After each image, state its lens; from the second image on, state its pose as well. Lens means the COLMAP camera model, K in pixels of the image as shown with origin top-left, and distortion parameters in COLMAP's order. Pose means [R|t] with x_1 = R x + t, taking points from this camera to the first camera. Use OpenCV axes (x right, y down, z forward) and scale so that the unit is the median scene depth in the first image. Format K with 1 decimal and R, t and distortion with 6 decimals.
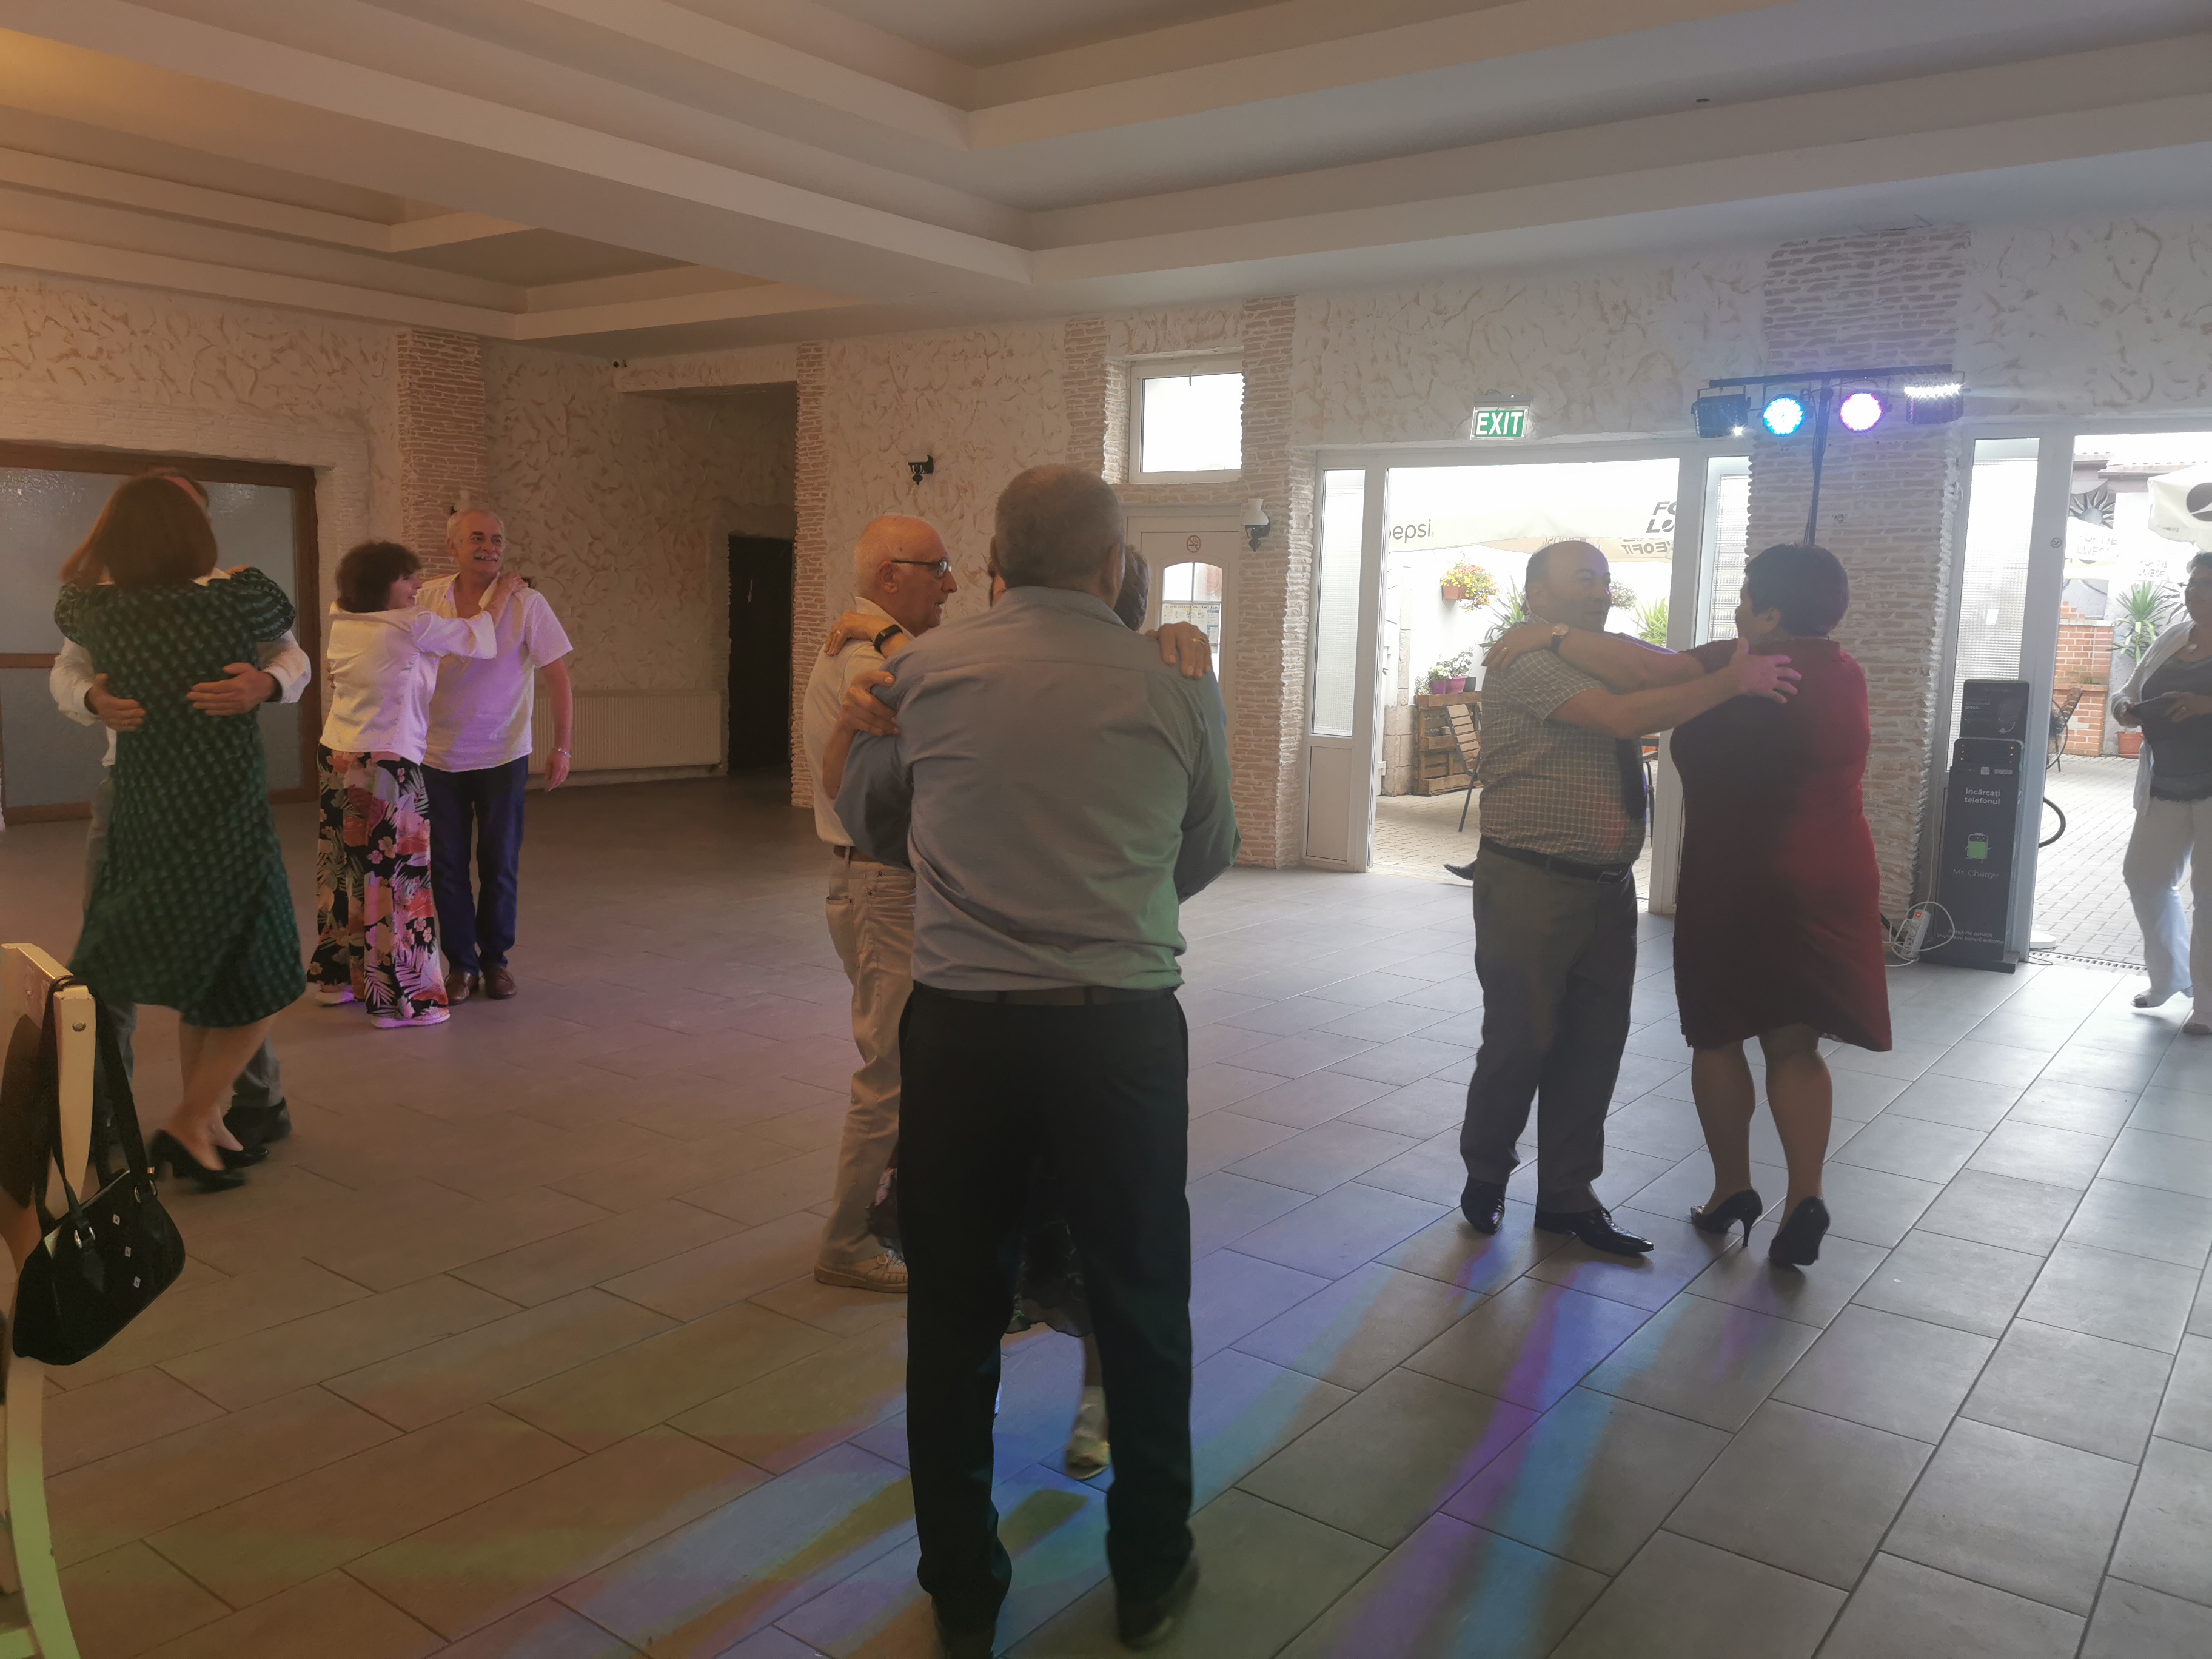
lens RADIAL K [[1716.0, 0, 1103.9], [0, 1716.0, 828.8], [0, 0, 1]] dist [0.066036, -0.089616]
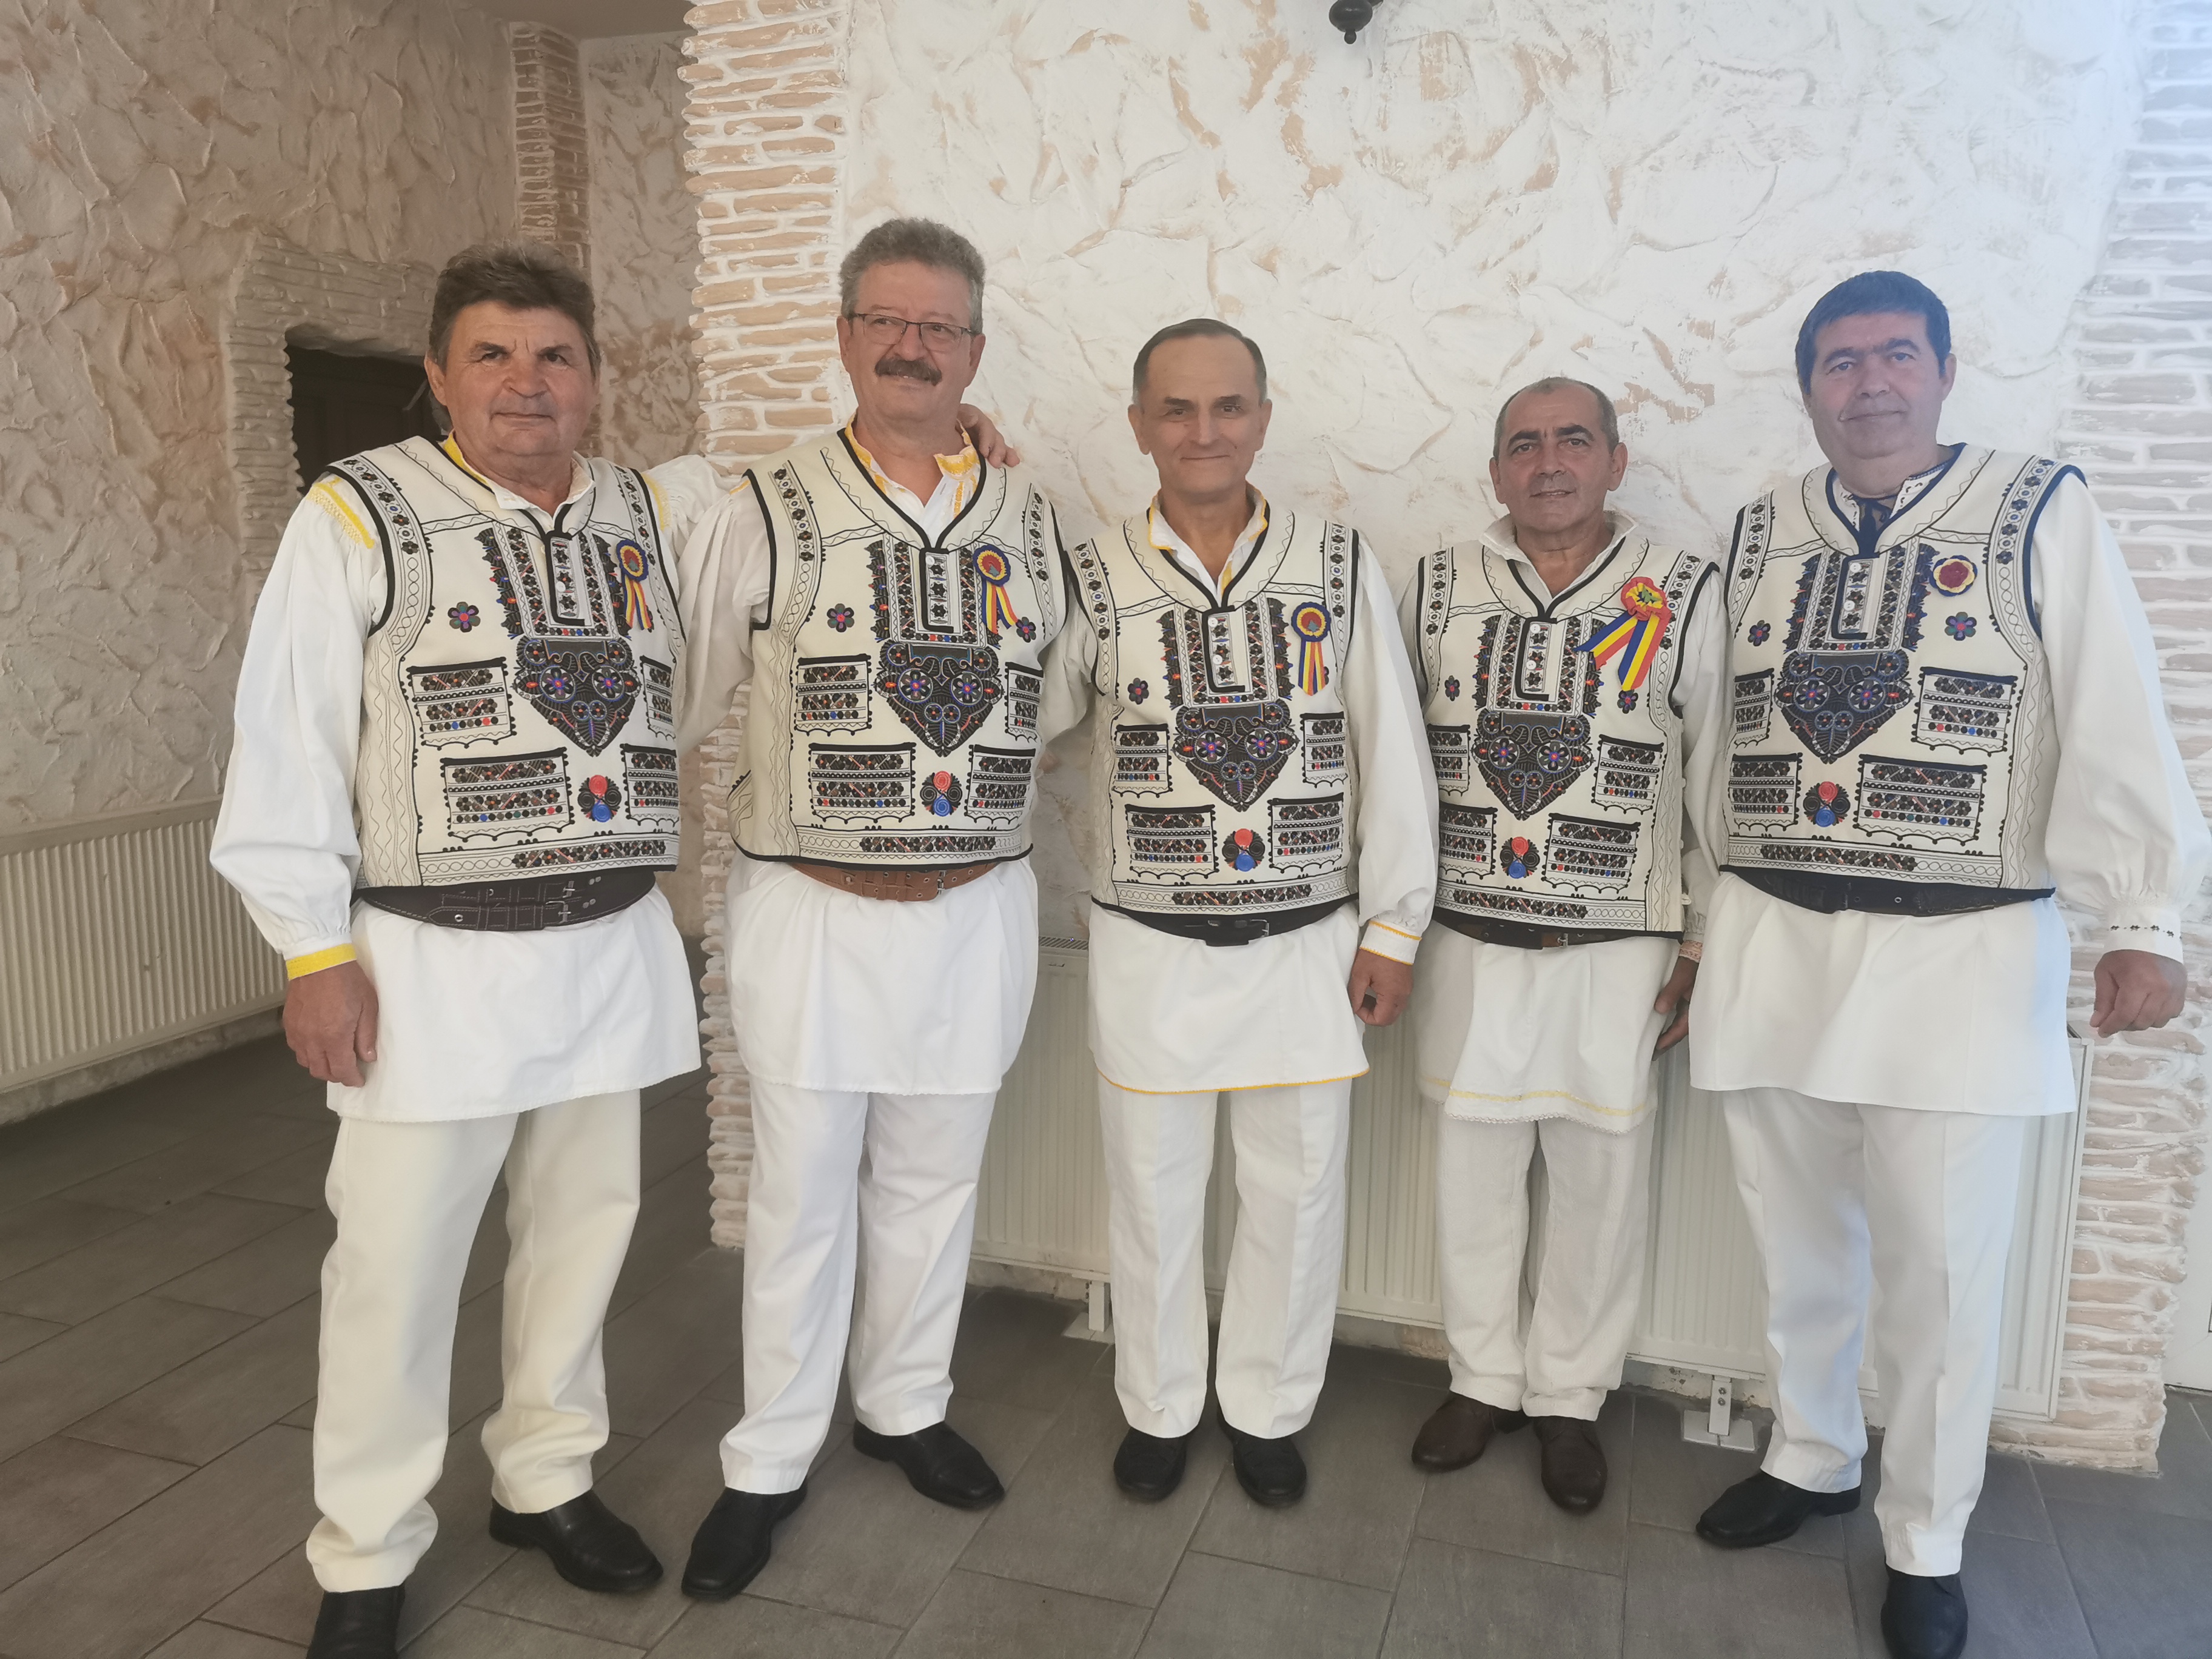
lens RADIAL K [[1716.0, 0, 1105.4], [0, 1716.0, 824.9], [0, 0, 1]] dist [0.066036, -0.089616]
pose [[0.948289, -0.071298, 0.309297, -0.184625], [0.054583, 0.996559, 0.062374, -0.089190], [-0.312680, -0.042266, 0.948918, 0.641474]]
